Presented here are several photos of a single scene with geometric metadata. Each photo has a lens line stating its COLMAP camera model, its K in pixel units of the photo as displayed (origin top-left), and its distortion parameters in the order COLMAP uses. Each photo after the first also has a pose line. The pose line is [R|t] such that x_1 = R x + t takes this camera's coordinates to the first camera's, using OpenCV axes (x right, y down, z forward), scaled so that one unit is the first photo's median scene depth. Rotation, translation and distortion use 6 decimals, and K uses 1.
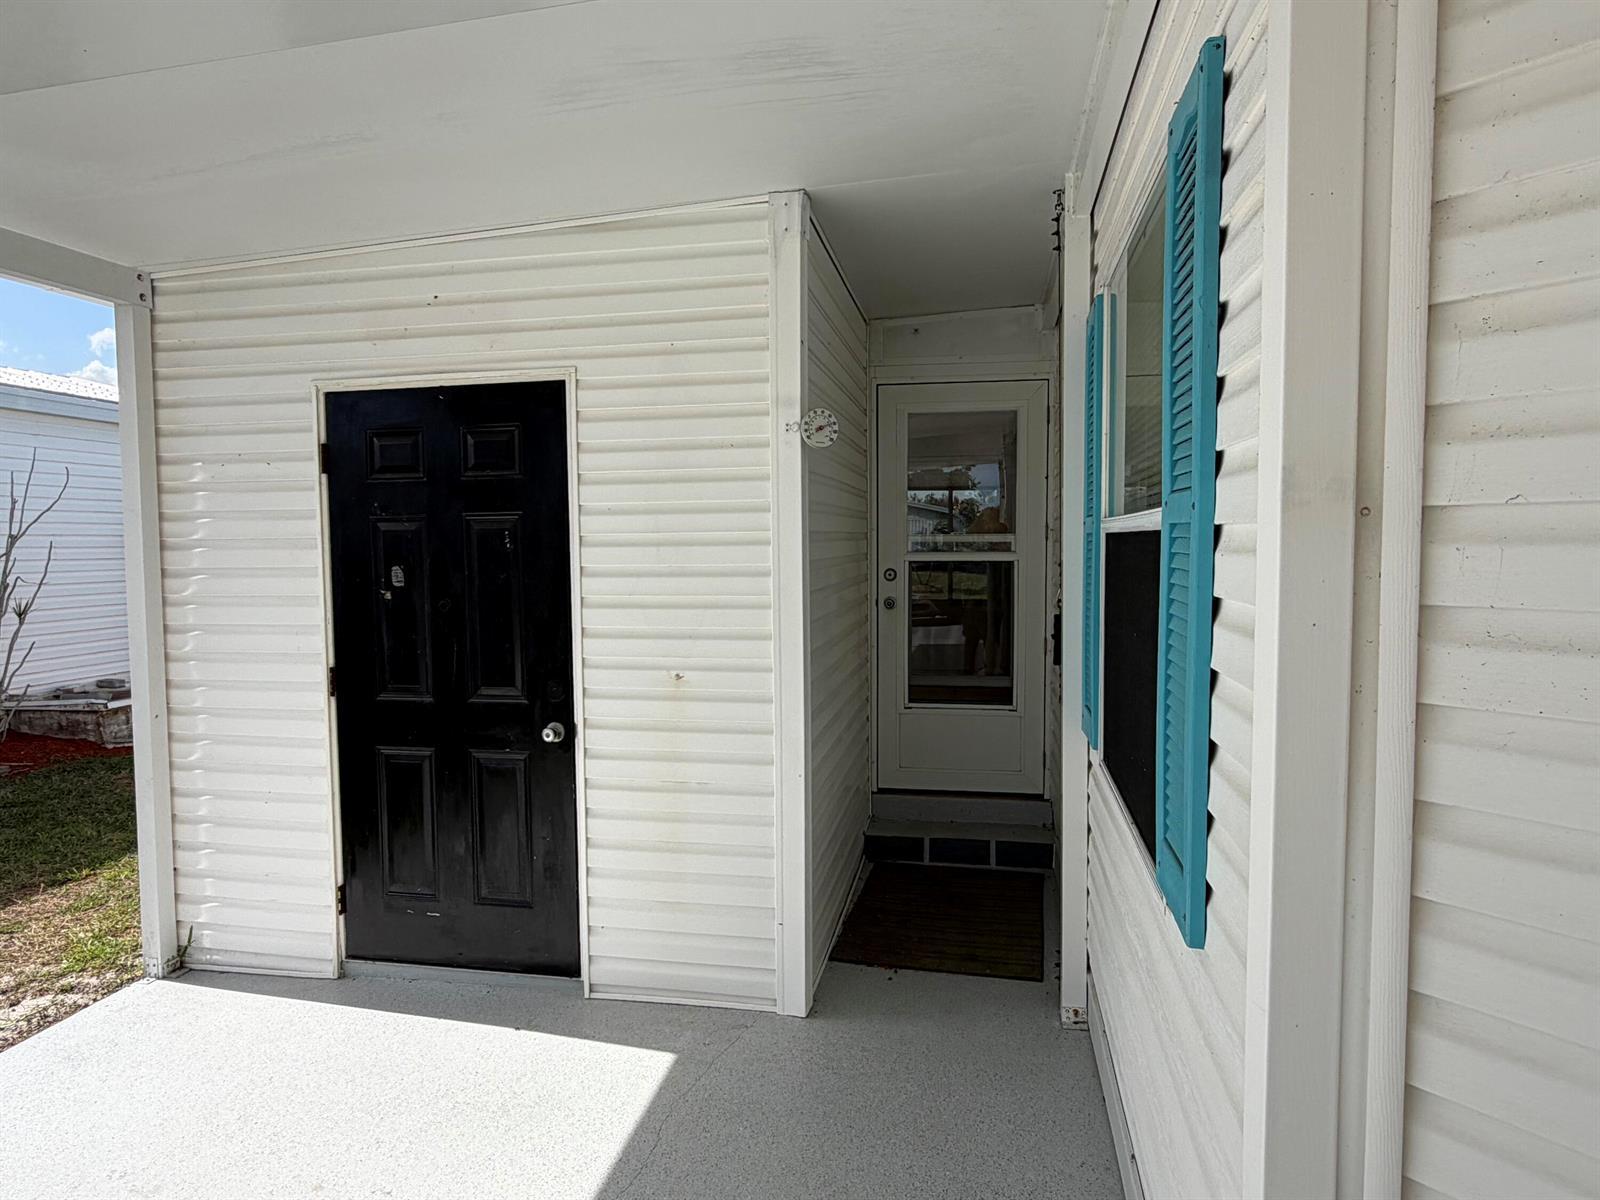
lens RADIAL K [[1032.3, 0, 800.7], [0, 1032.3, 599.4], [0, 0, 1]] dist [-0.001367, -0.000205]
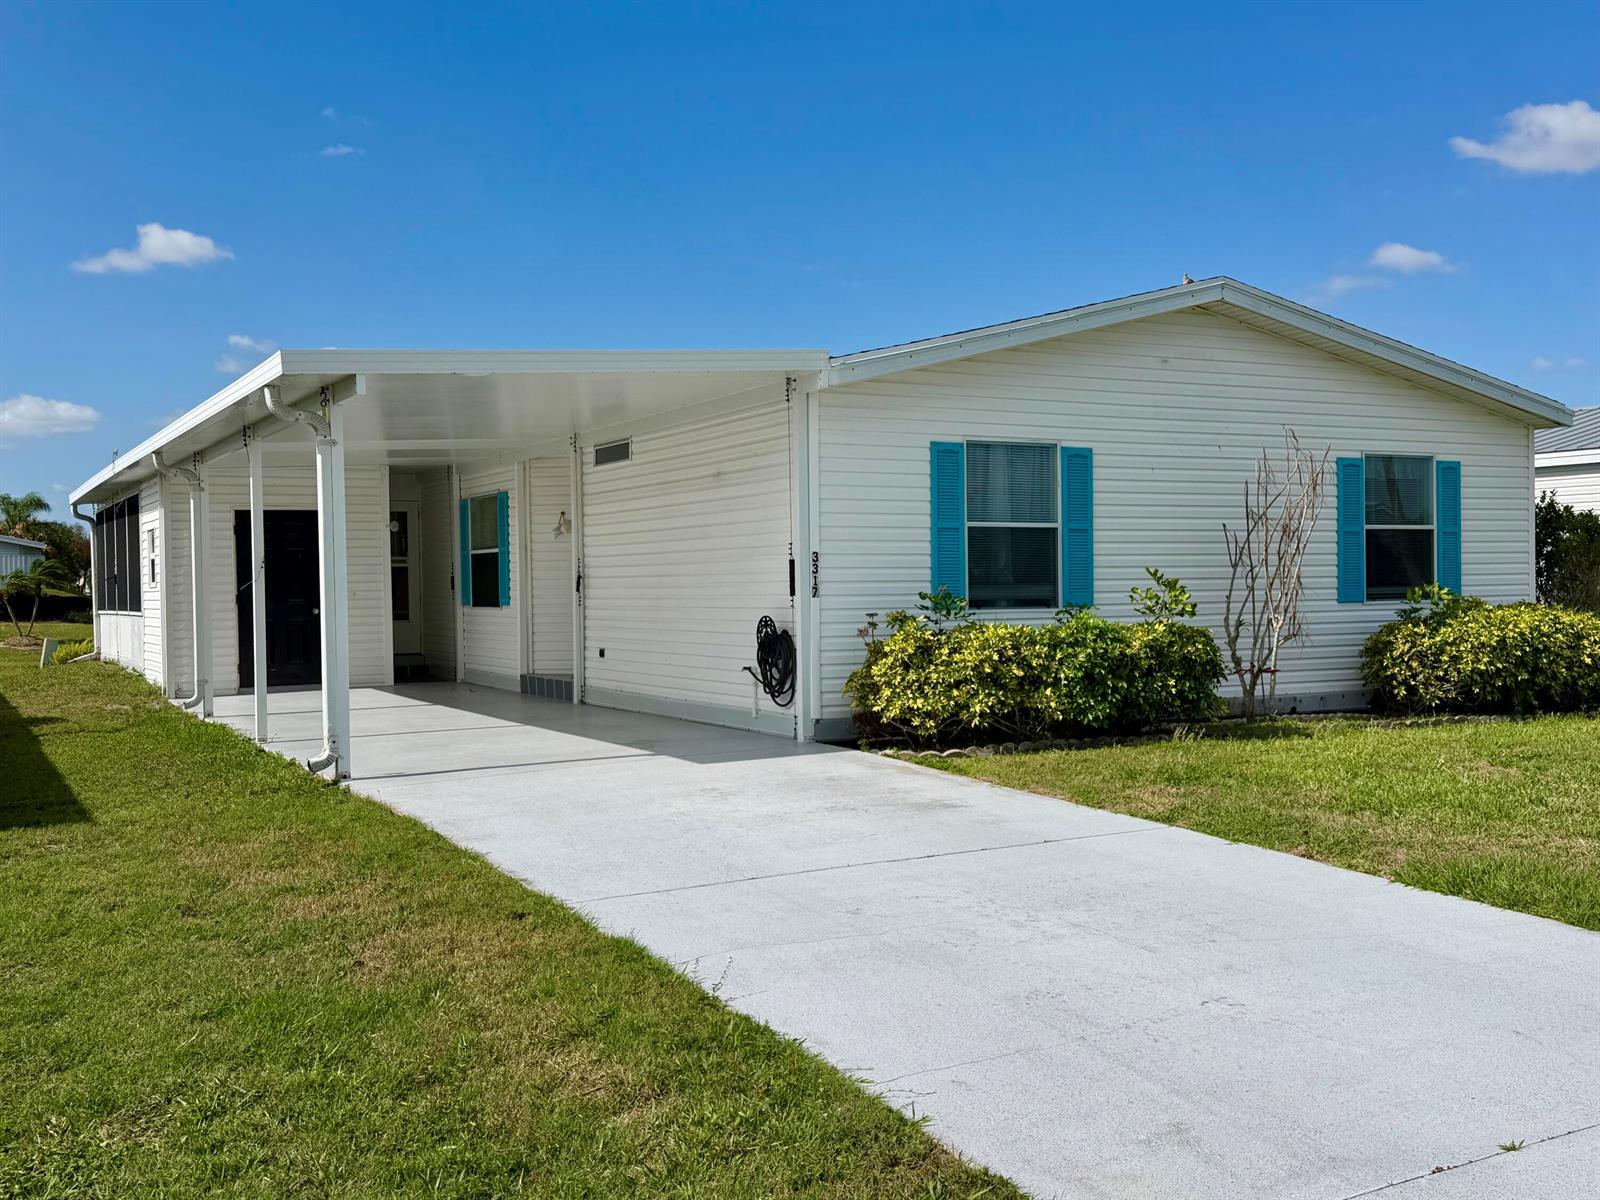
lens RADIAL K [[1623.7, 0, 802.4], [0, 1623.7, 602.2], [0, 0, 1]] dist [0.113010, 0.000000]
pose [[0.780543, -0.013253, 0.624962, -2.351416], [0.045347, 0.998342, -0.035466, 0.360500], [-0.623455, 0.056023, 0.779849, -4.208938]]
